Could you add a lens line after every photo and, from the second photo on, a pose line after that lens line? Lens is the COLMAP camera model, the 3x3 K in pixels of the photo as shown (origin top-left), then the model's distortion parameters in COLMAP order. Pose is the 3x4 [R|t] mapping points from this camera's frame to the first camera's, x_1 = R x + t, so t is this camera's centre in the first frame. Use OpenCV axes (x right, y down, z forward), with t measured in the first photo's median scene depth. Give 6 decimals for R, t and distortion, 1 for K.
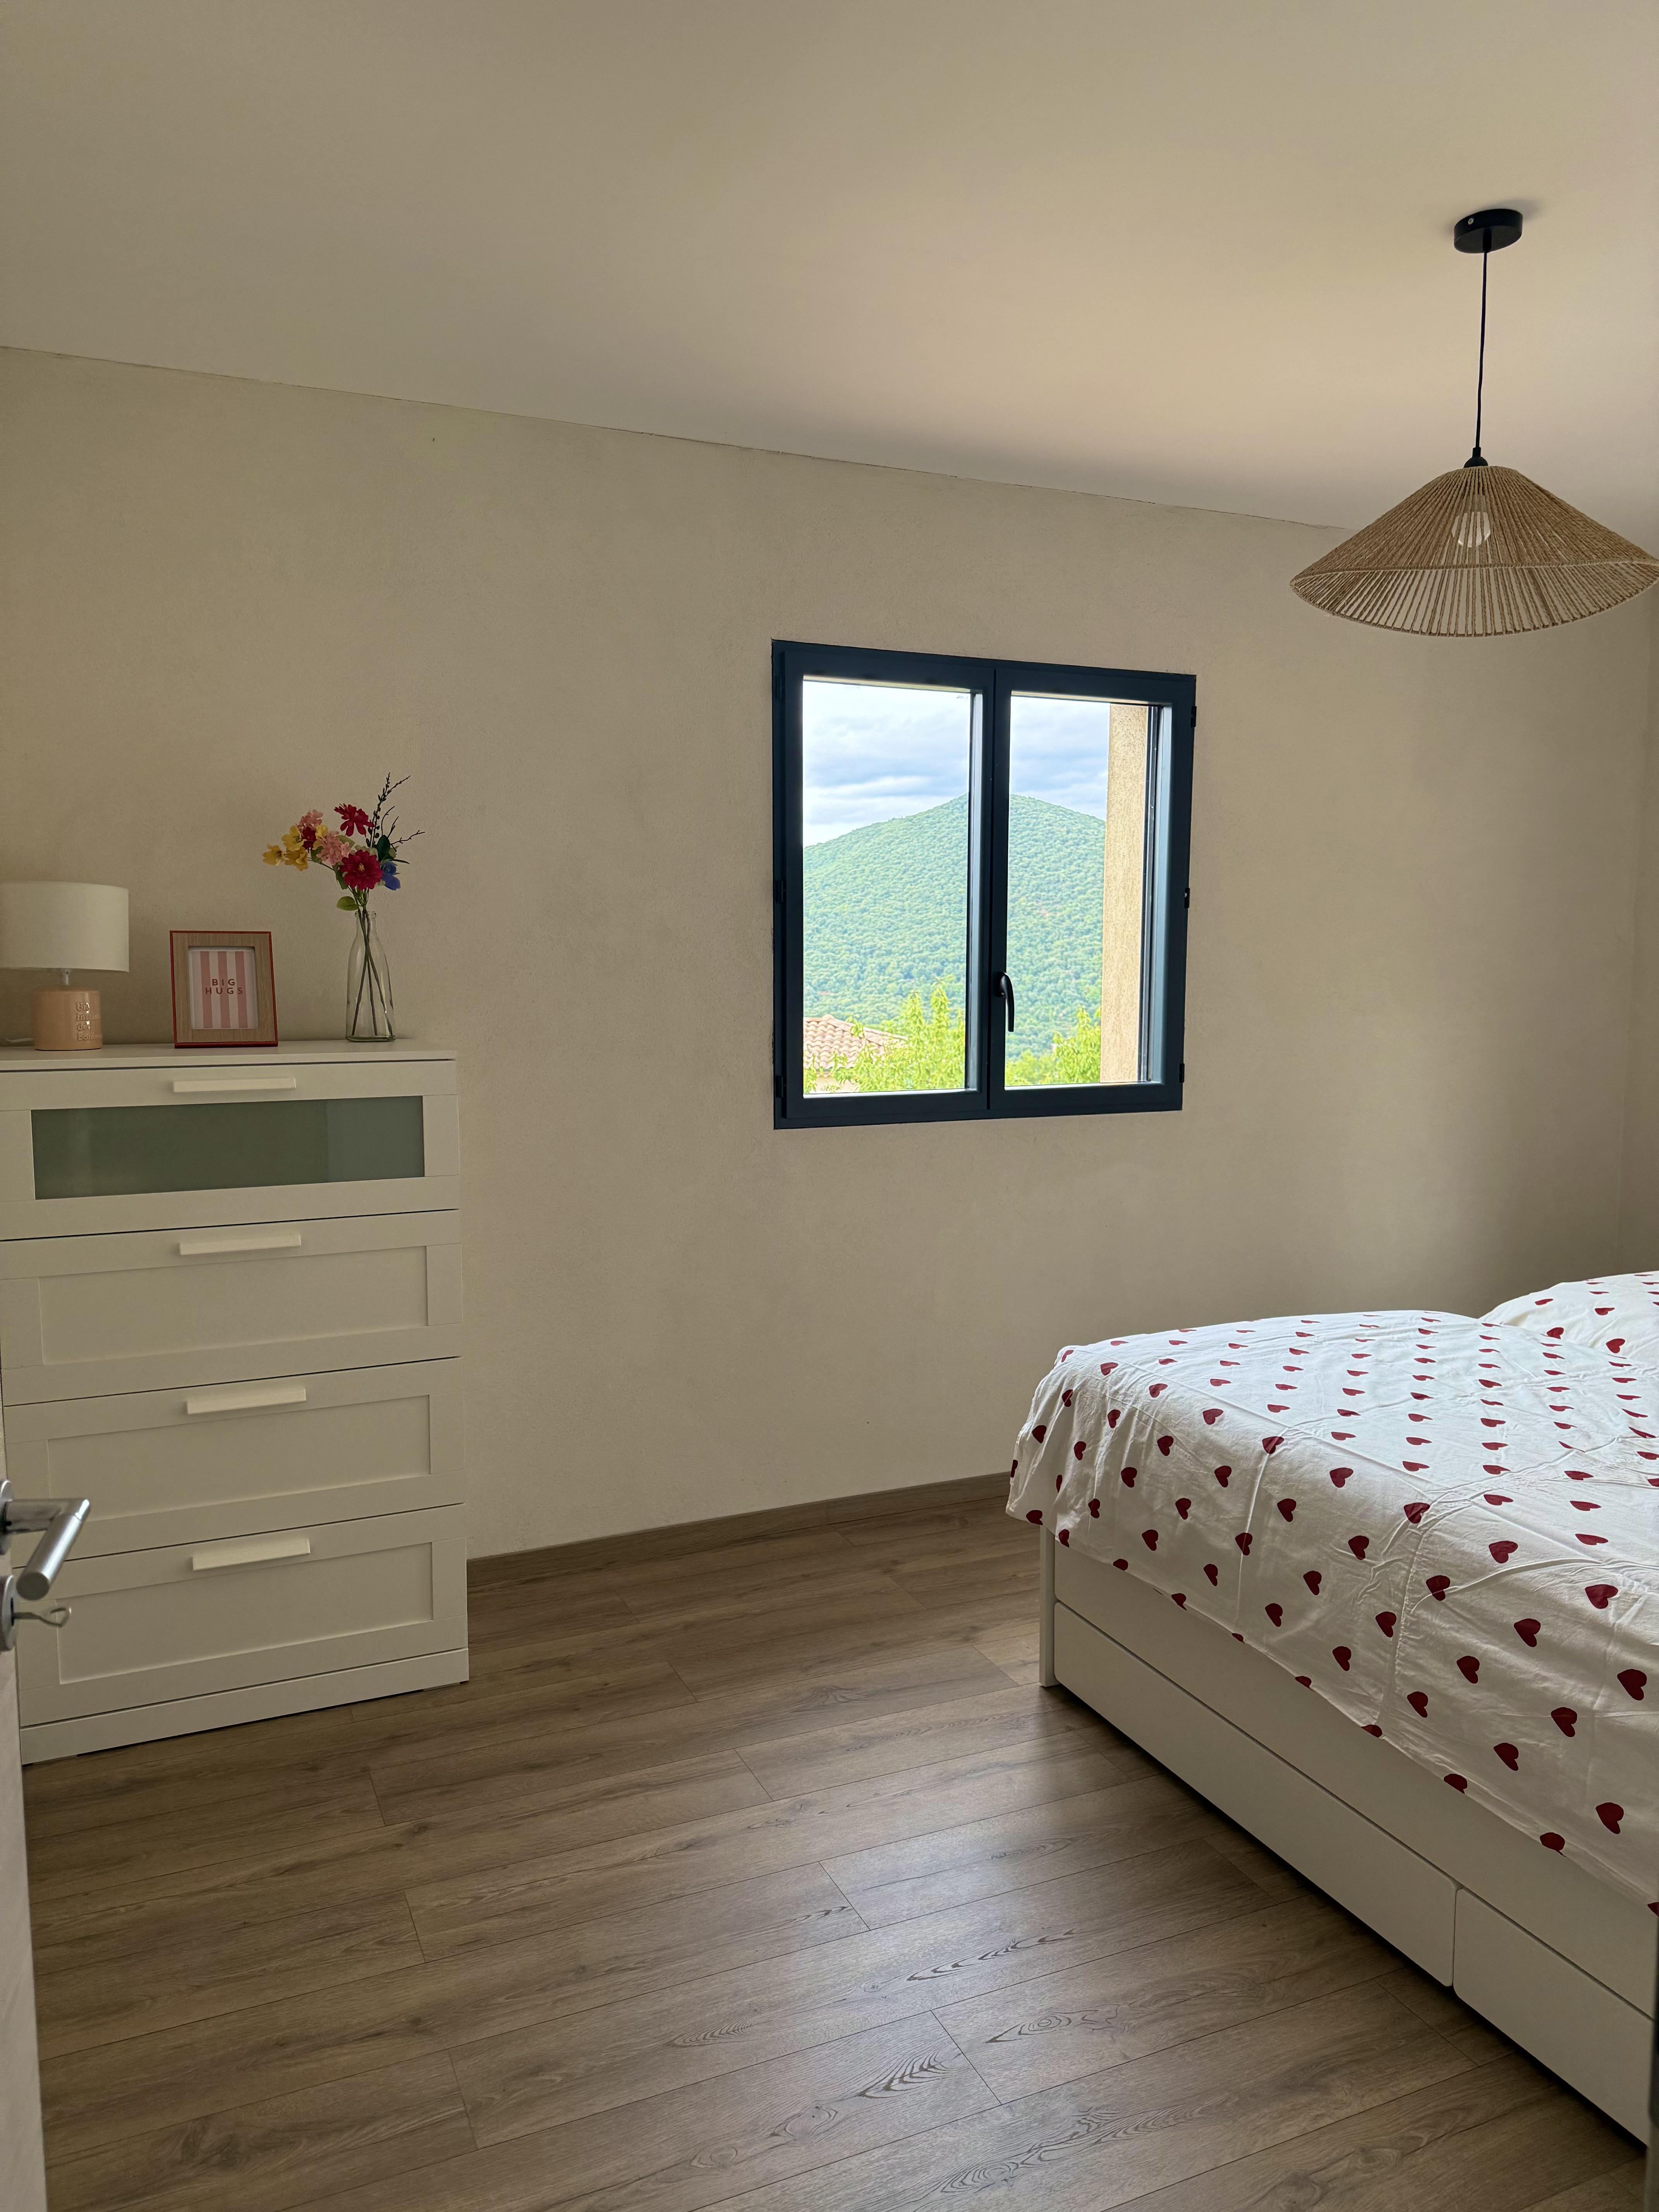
lens RADIAL K [[1548.8, 0, 808.7], [0, 1548.8, 1127.9], [0, 0, 1]] dist [0.071704, -0.087434]
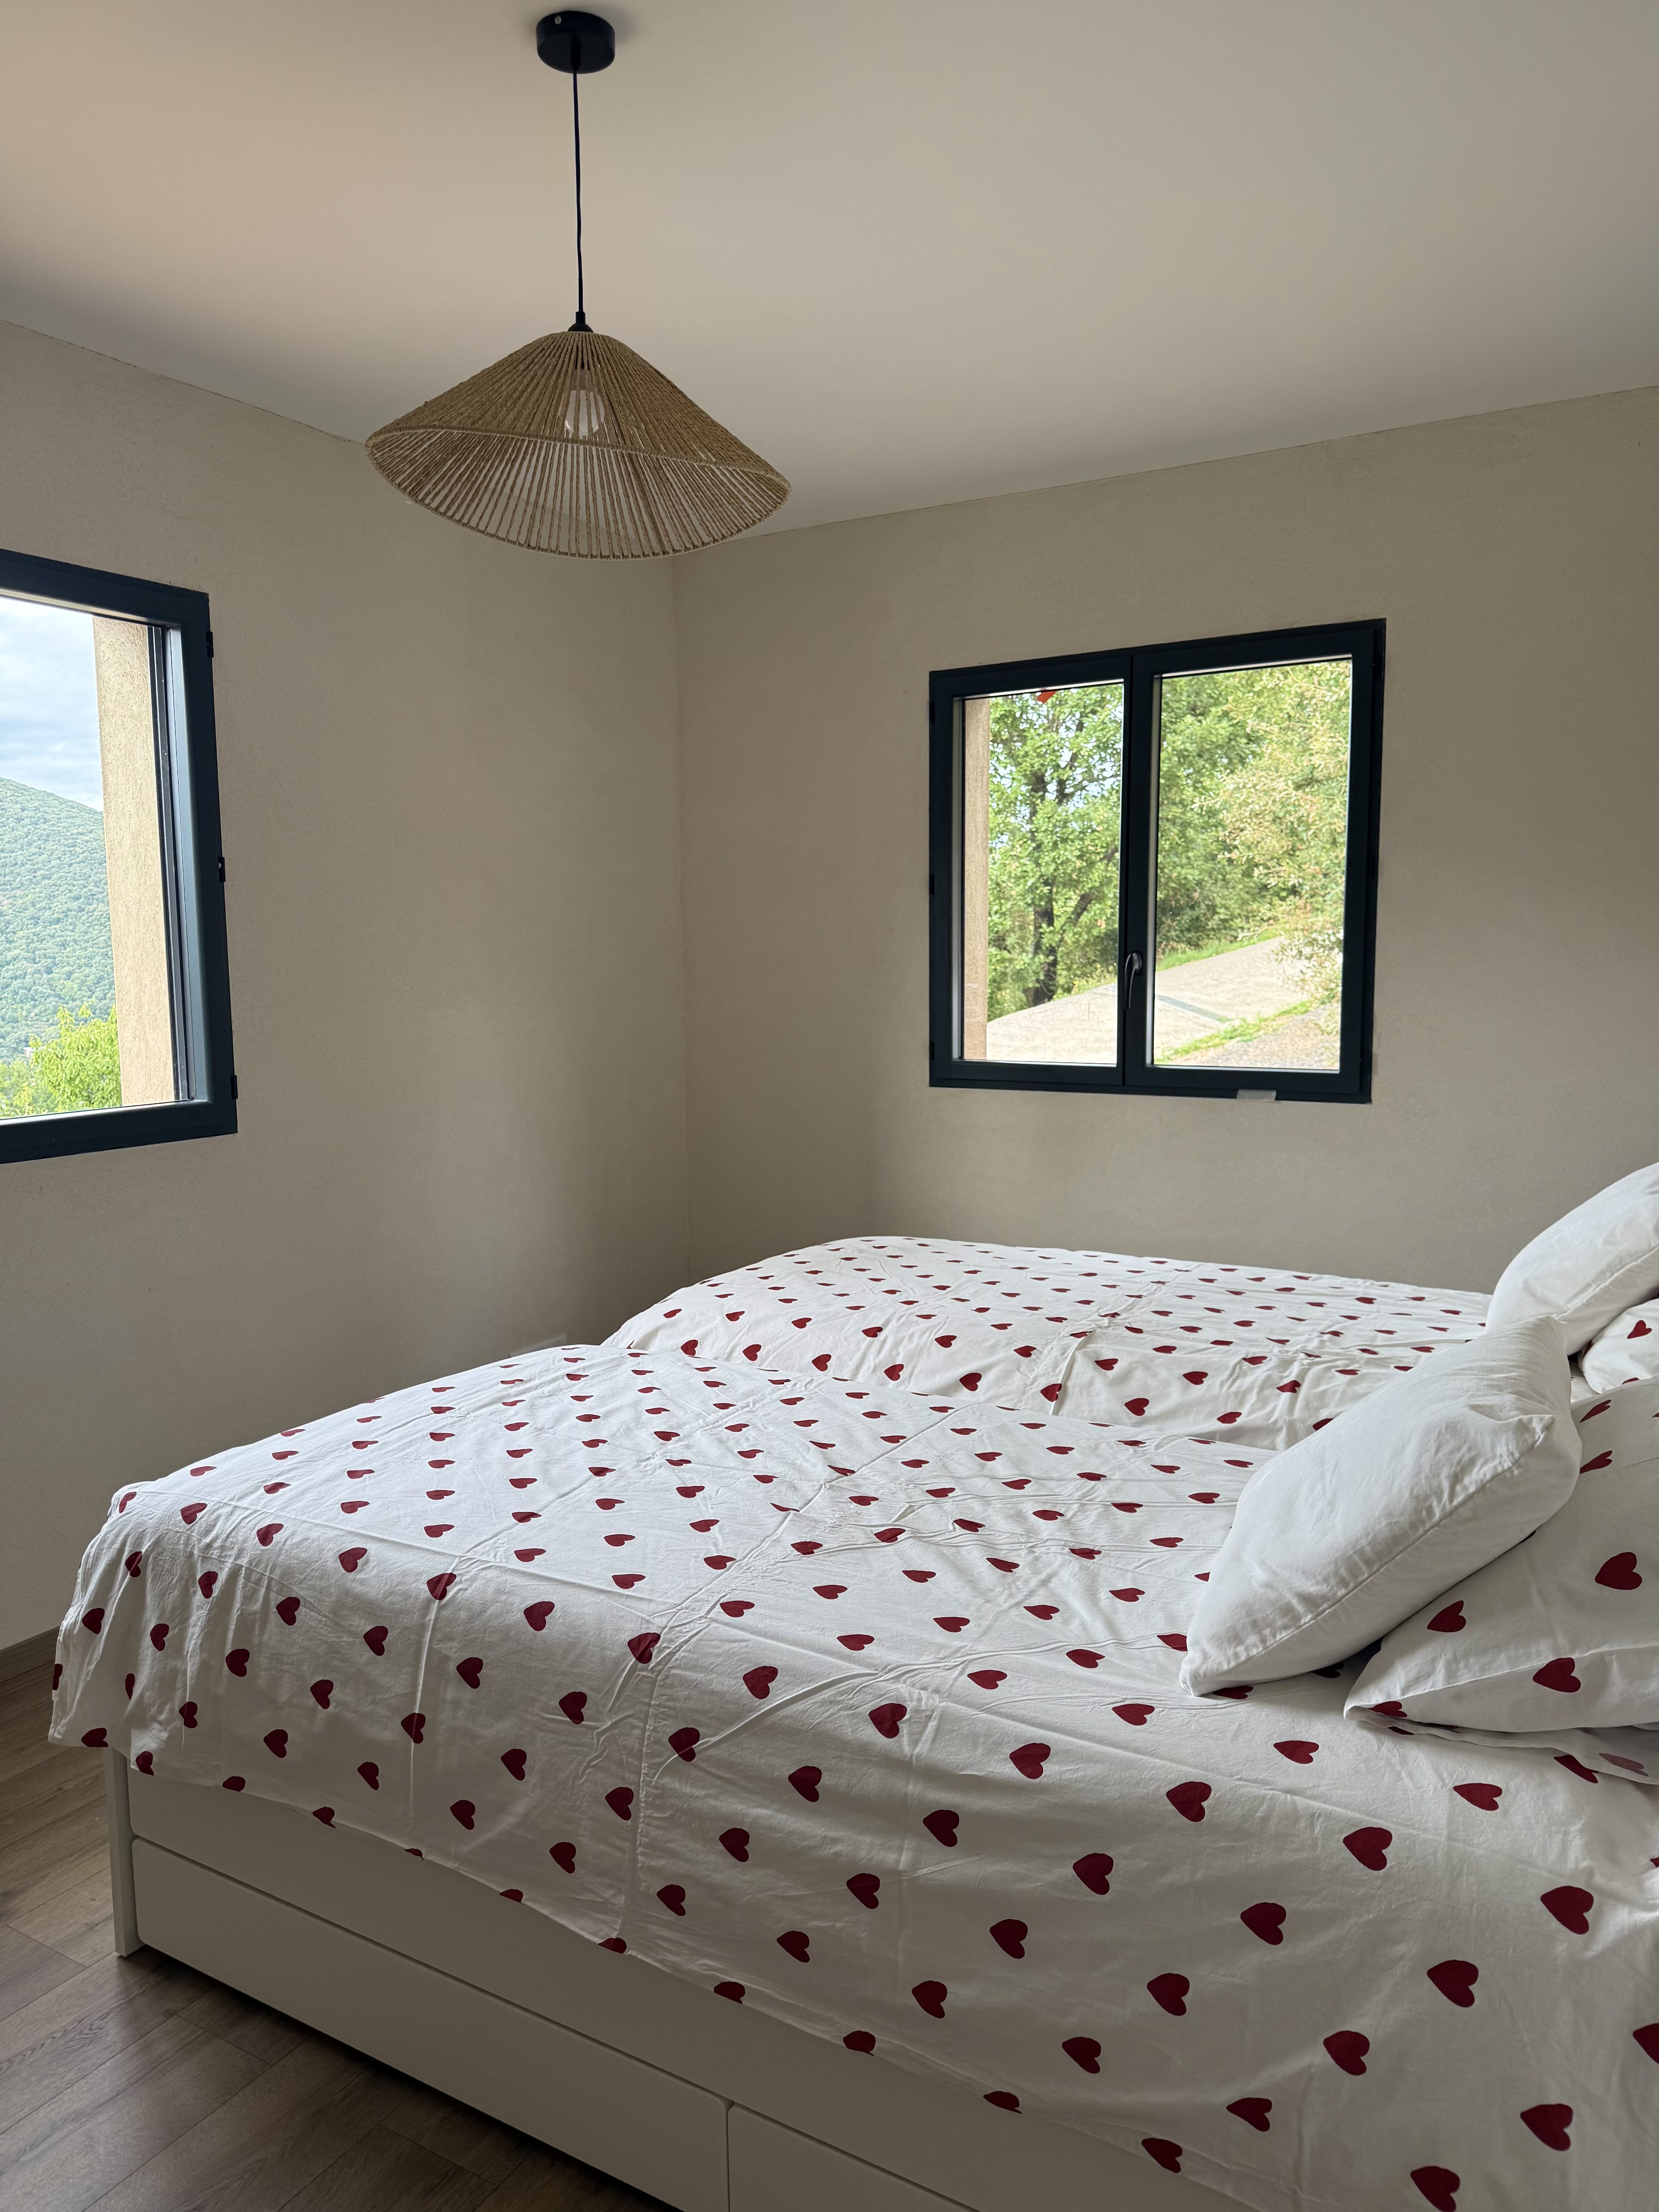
lens RADIAL K [[1548.8, 0, 810.8], [0, 1548.8, 1097.8], [0, 0, 1]] dist [0.071704, -0.087434]
pose [[0.812043, -0.072559, 0.579069, 0.019802], [0.079861, 0.996723, 0.012902, -0.024542], [-0.578108, 0.035768, 0.815176, 0.248102]]
